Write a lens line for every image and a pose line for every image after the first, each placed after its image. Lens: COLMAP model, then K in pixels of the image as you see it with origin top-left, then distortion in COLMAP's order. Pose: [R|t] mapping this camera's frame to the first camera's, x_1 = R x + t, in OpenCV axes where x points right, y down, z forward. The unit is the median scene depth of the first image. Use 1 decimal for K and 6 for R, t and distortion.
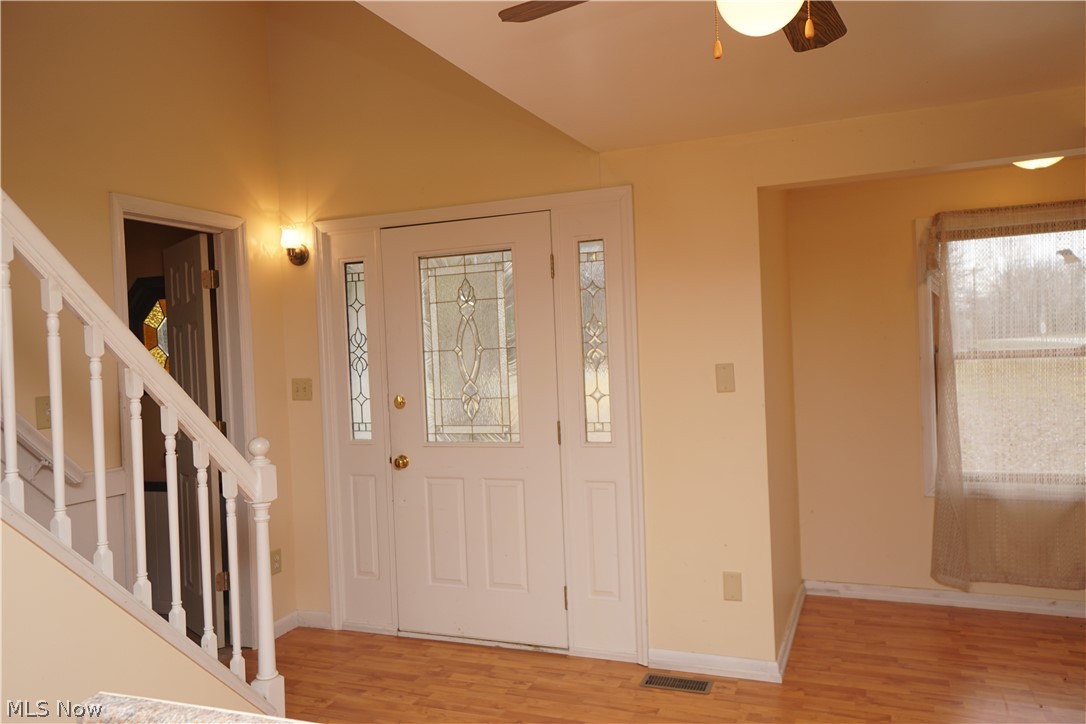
lens RADIAL K [[809.8, 0, 543.8], [0, 809.8, 363.1], [0, 0, 1]] dist [0.014420, 0.005123]
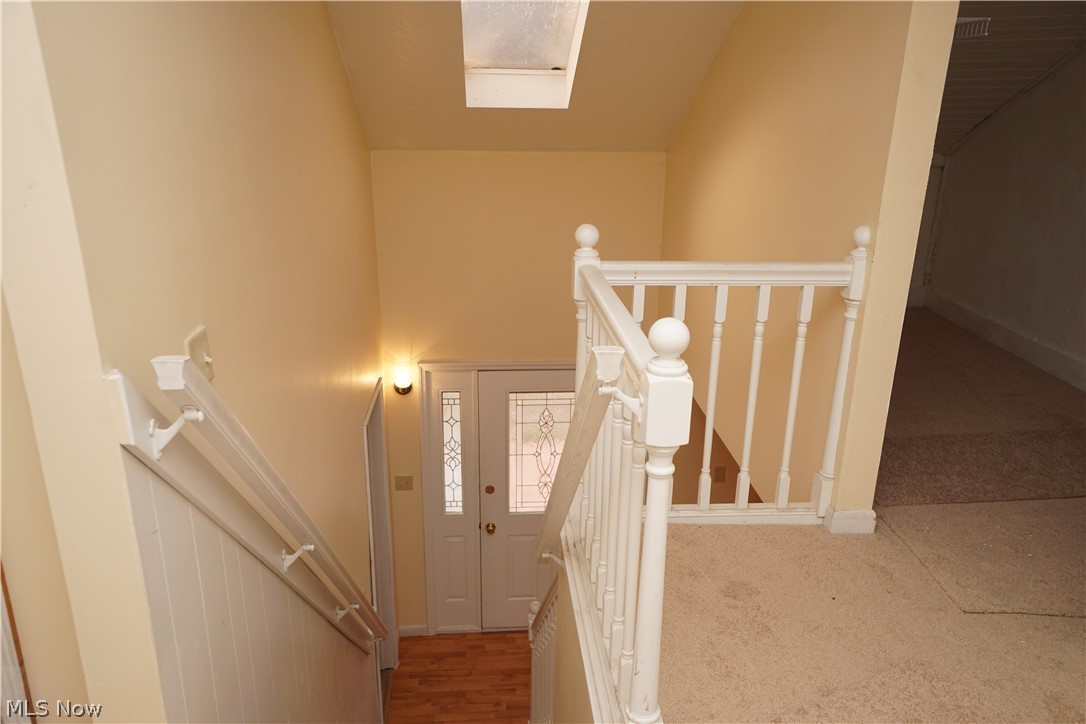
lens RADIAL K [[809.8, 0, 542.2], [0, 809.8, 363.1], [0, 0, 1]] dist [0.014420, 0.005123]
pose [[0.890760, -0.098960, 0.443570, -0.673297], [-0.042617, 0.953517, 0.298310, -0.559645], [-0.452472, -0.284626, 0.845137, -0.146468]]
